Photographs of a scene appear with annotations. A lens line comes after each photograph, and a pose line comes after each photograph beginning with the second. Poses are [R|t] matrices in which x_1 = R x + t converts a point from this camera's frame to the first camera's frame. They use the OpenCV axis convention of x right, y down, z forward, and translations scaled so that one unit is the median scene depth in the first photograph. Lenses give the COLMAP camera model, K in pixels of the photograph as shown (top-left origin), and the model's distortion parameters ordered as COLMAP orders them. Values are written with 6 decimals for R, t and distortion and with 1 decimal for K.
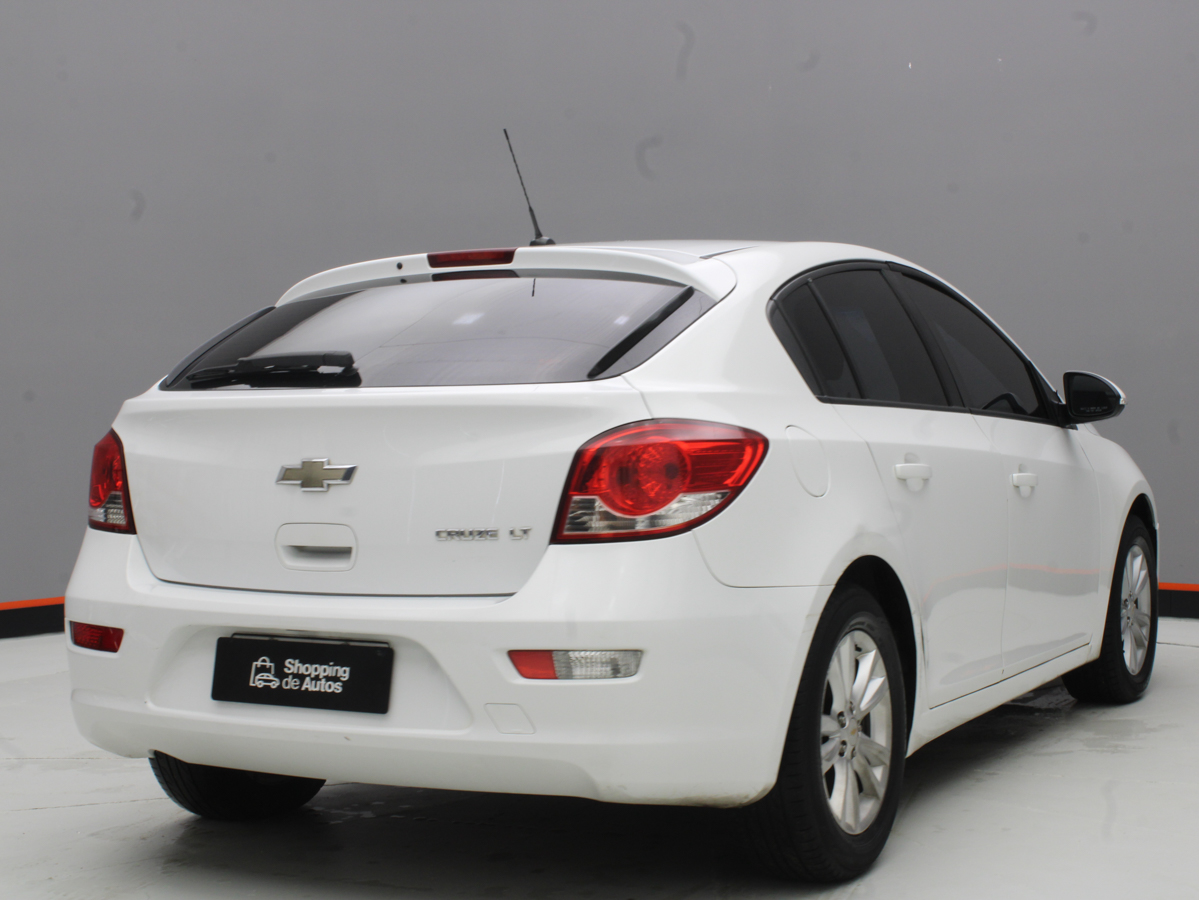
lens RADIAL K [[1983.0, 0, 599.5], [0, 1983.0, 450.0], [0, 0, 1]] dist [-0.029137, -0.089409]
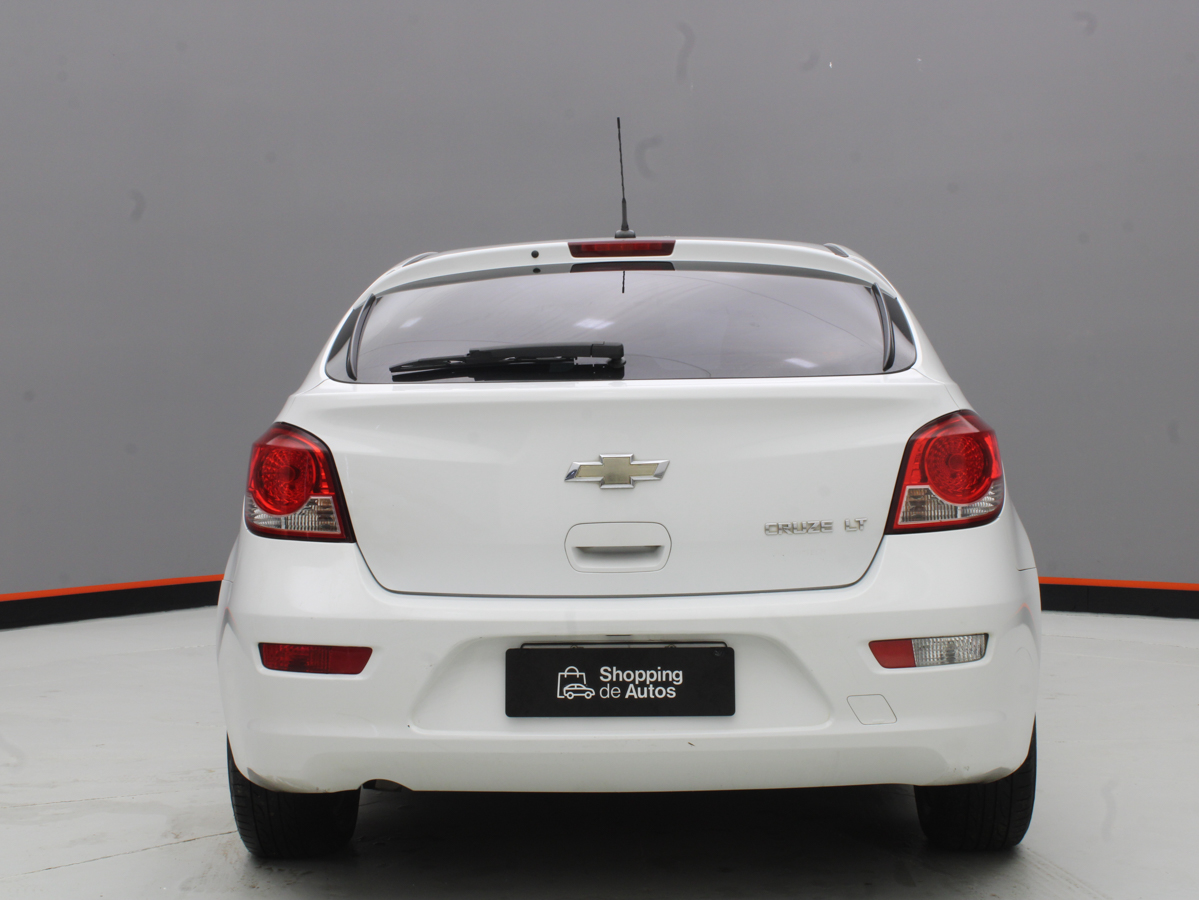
lens RADIAL K [[1983.0, 0, 599.5], [0, 1983.0, 450.0], [0, 0, 1]] dist [-0.029137, -0.089409]
pose [[0.894666, -0.011041, 0.446600, -0.578297], [0.013207, 0.999911, -0.001736, 0.003870], [-0.446541, 0.007452, 0.894732, 0.154438]]
